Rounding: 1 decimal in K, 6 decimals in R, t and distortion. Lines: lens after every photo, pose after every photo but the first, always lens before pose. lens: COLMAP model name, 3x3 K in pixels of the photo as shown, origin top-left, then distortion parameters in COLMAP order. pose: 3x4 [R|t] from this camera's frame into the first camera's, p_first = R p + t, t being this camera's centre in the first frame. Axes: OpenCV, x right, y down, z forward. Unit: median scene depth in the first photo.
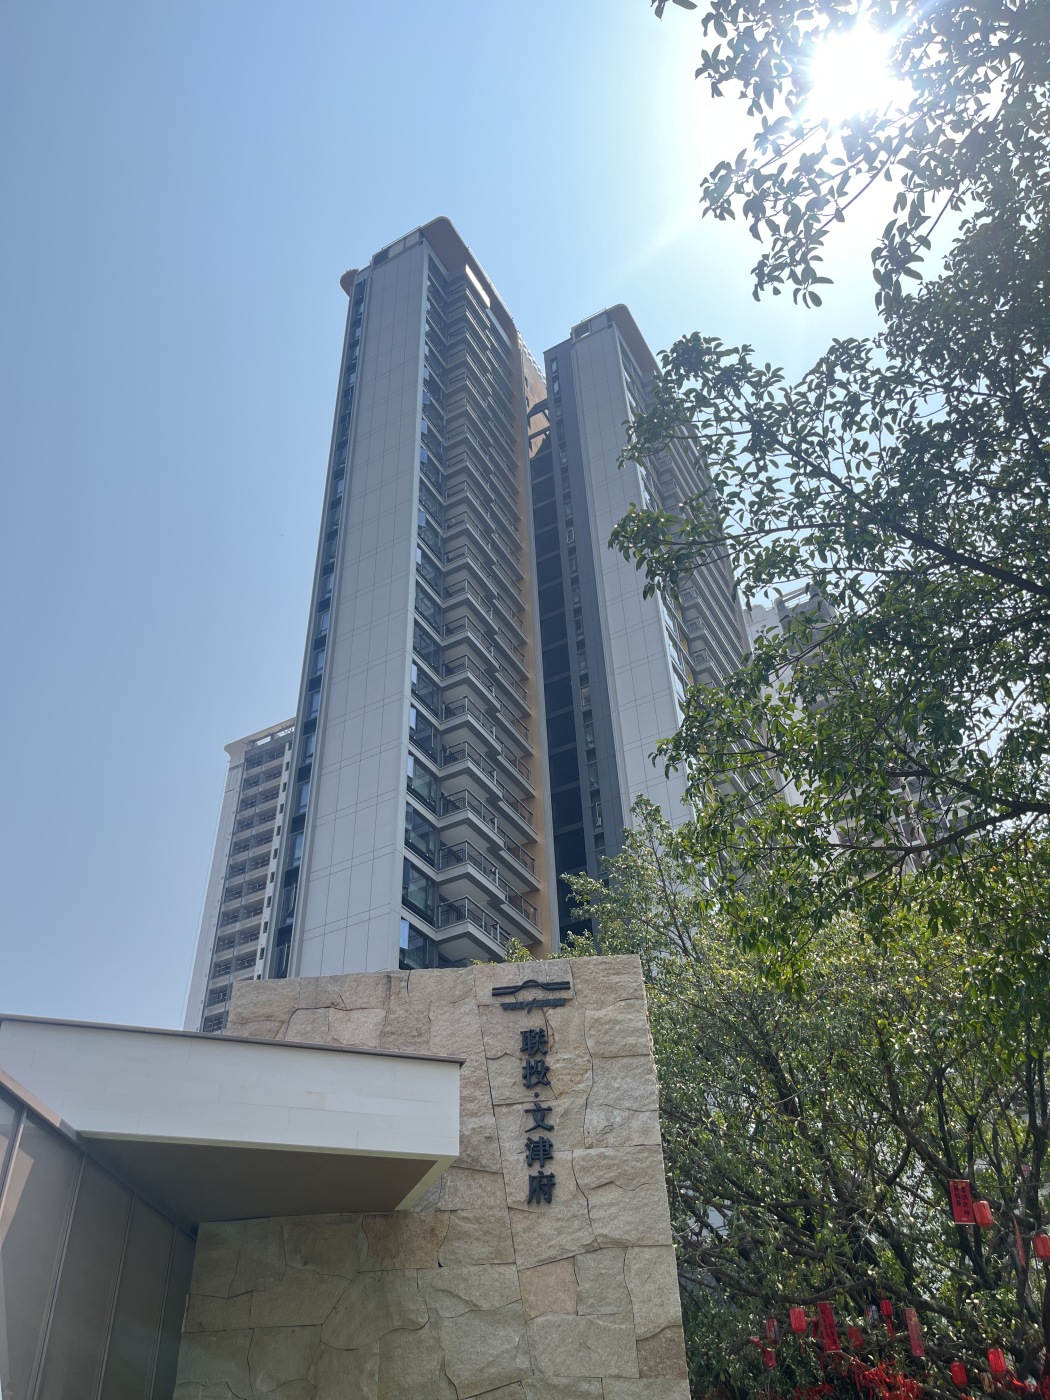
lens RADIAL K [[1062.2, 0, 522.2], [0, 1062.2, 719.5], [0, 0, 1]] dist [0.056521, -0.064092]
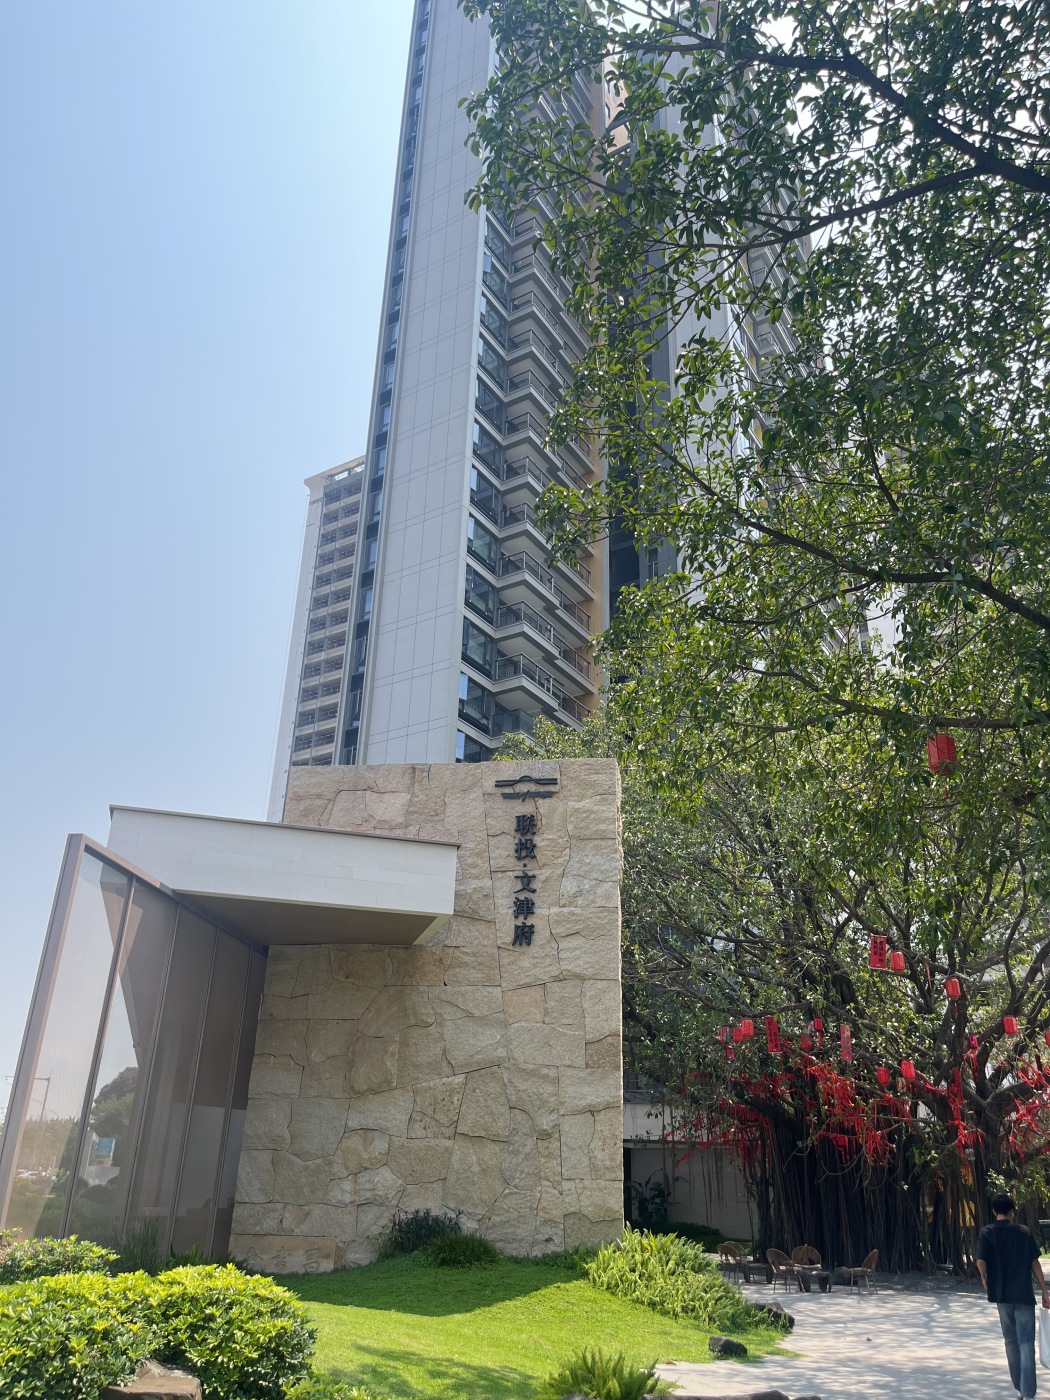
lens RADIAL K [[1062.2, 0, 520.5], [0, 1062.2, 710.7], [0, 0, 1]] dist [0.056521, -0.064092]
pose [[0.996615, 0.032293, -0.075596, 0.098002], [-0.012737, 0.969164, 0.246089, -0.139599], [0.081212, -0.244293, 0.966295, -0.181247]]
